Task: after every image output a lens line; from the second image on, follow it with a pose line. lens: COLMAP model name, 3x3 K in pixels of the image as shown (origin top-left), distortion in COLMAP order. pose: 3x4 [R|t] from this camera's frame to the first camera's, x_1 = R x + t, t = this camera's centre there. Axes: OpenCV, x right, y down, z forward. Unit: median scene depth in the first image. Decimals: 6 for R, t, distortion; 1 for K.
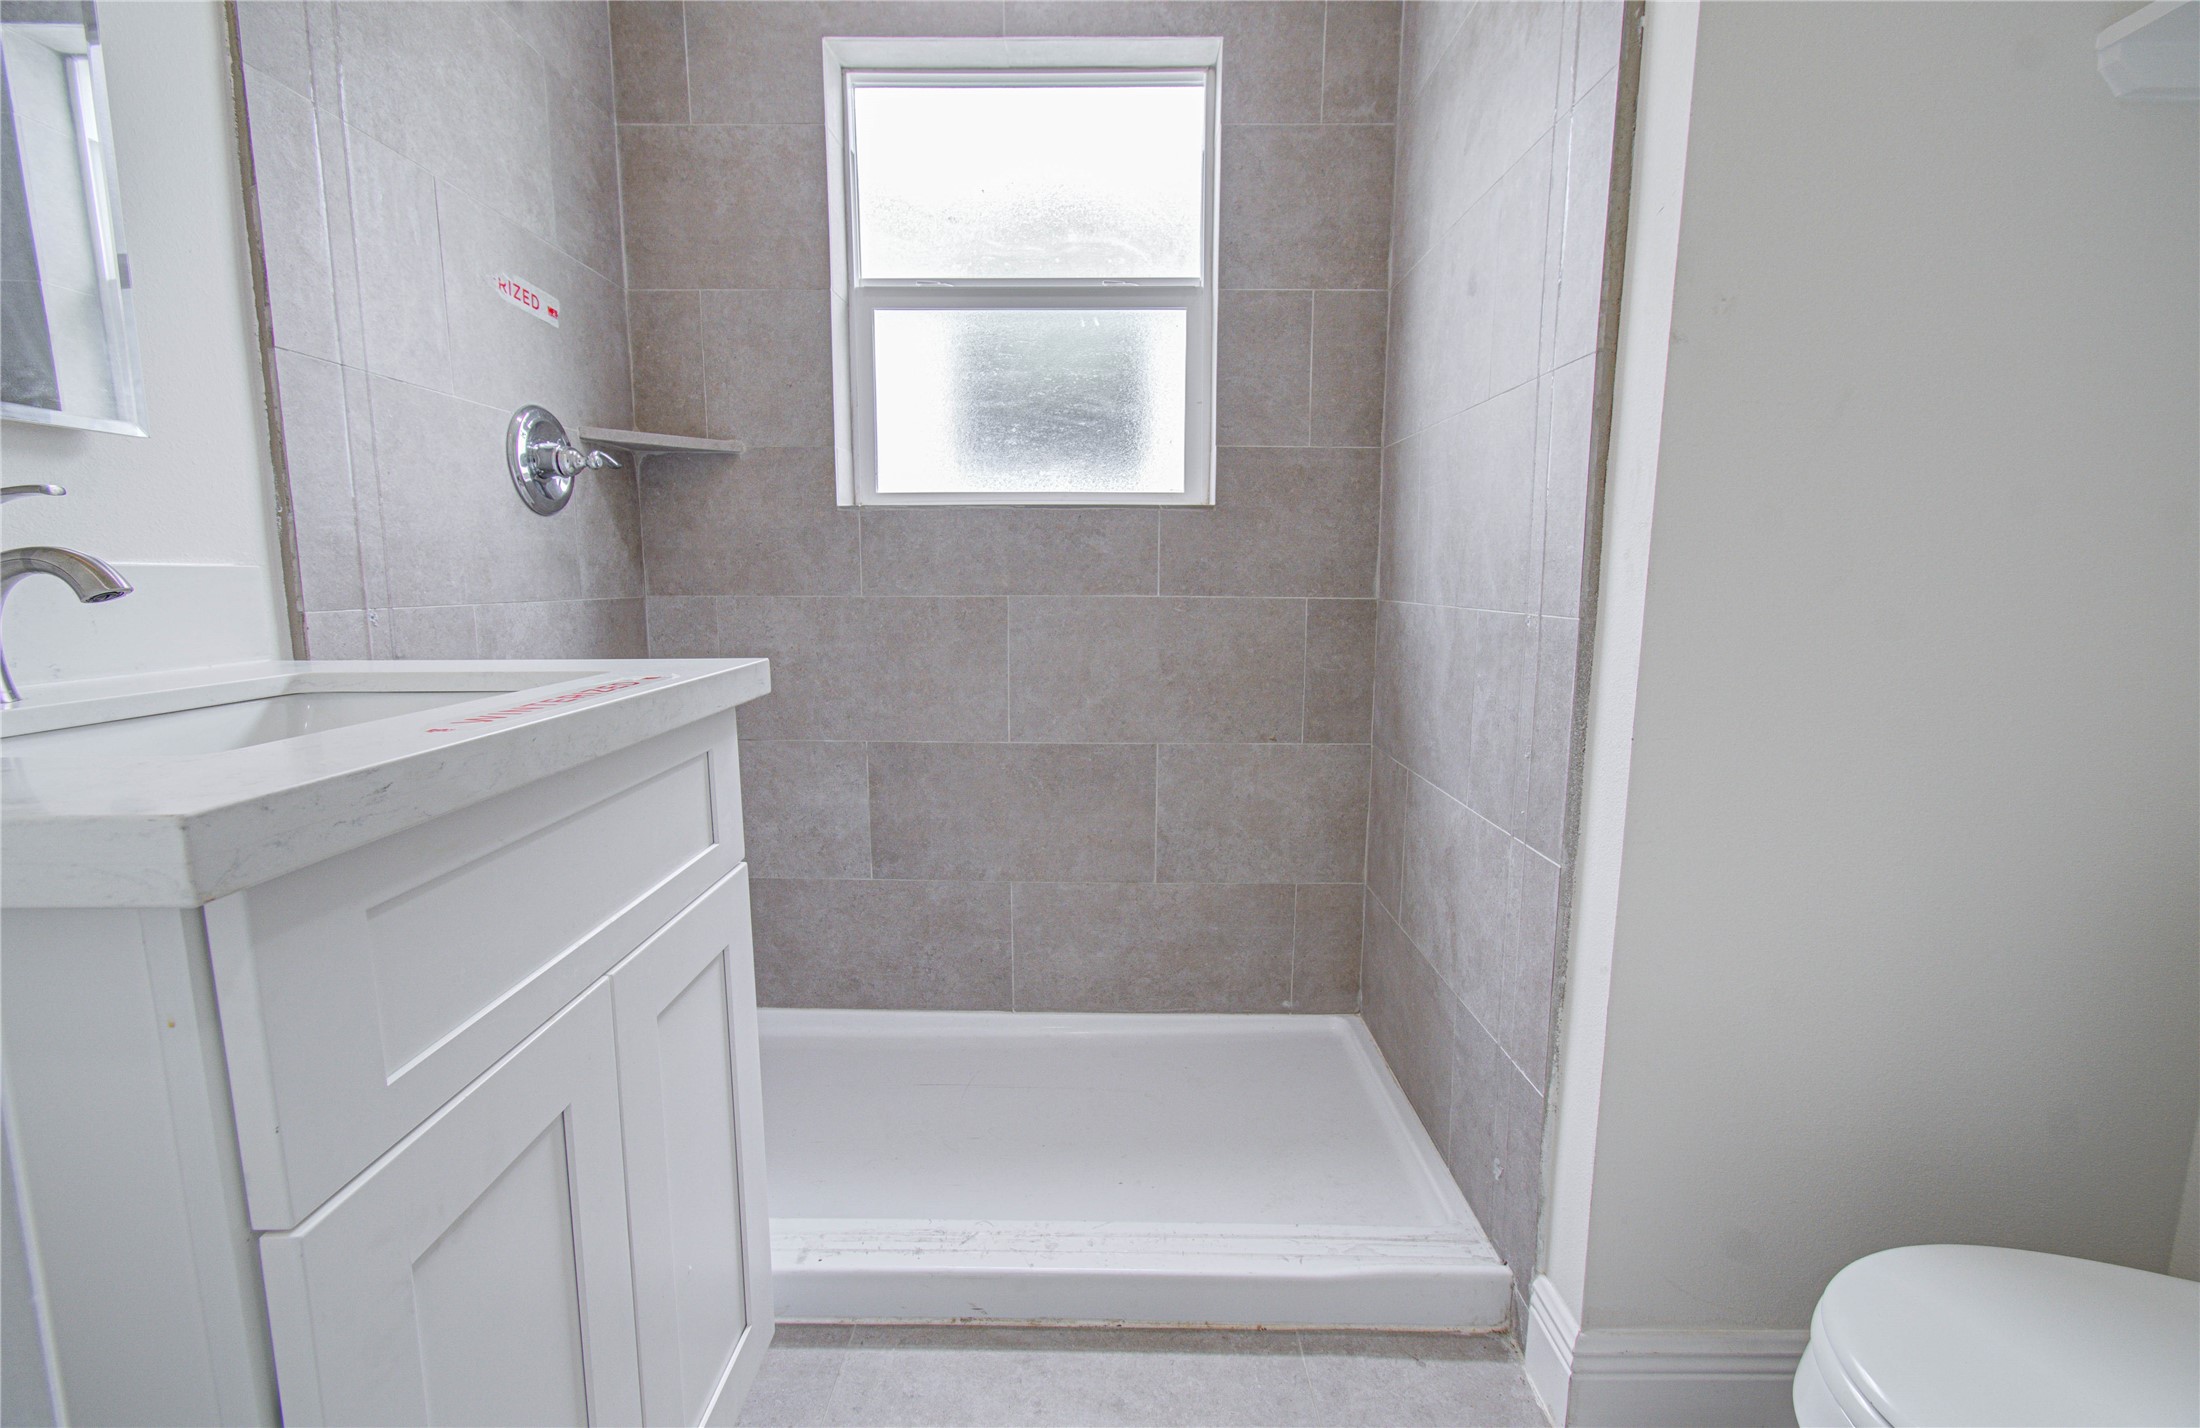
lens RADIAL K [[965.5, 0, 1100.8], [0, 965.5, 694.6], [0, 0, 1]] dist [0.012249, 0.000627]
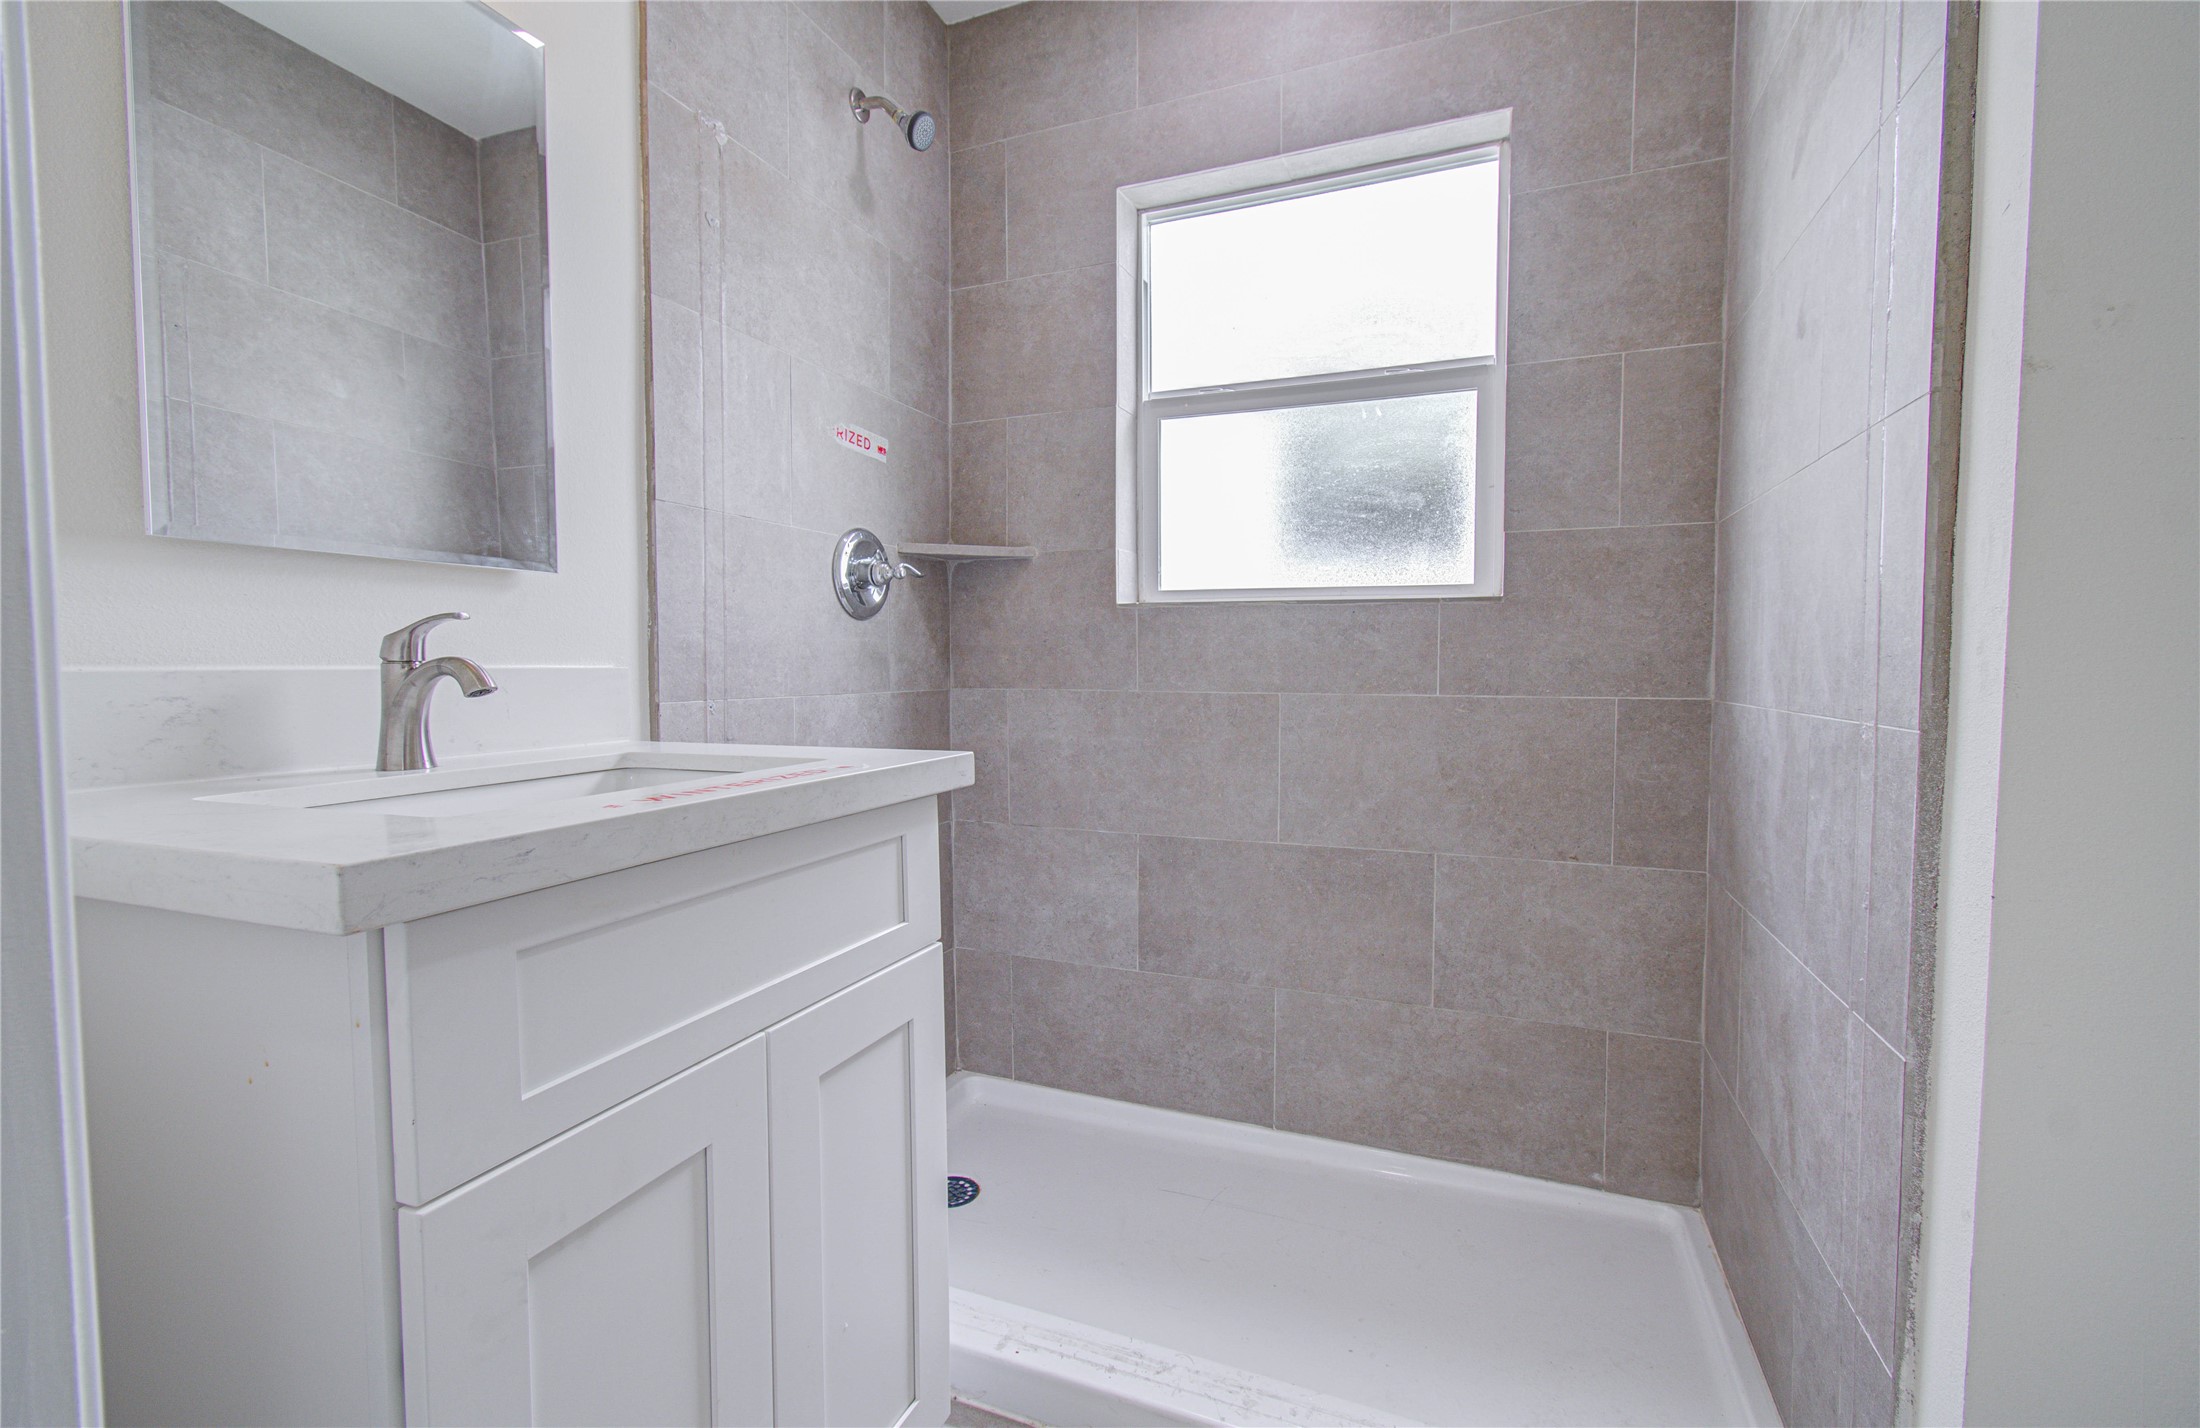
lens RADIAL K [[965.5, 0, 1100.8], [0, 965.5, 694.6], [0, 0, 1]] dist [0.012249, 0.000627]
pose [[0.929643, 0.009575, -0.368338, 0.127135], [-0.043450, 0.995536, -0.083783, -0.010482], [0.365891, 0.093893, 0.925909, 0.032514]]
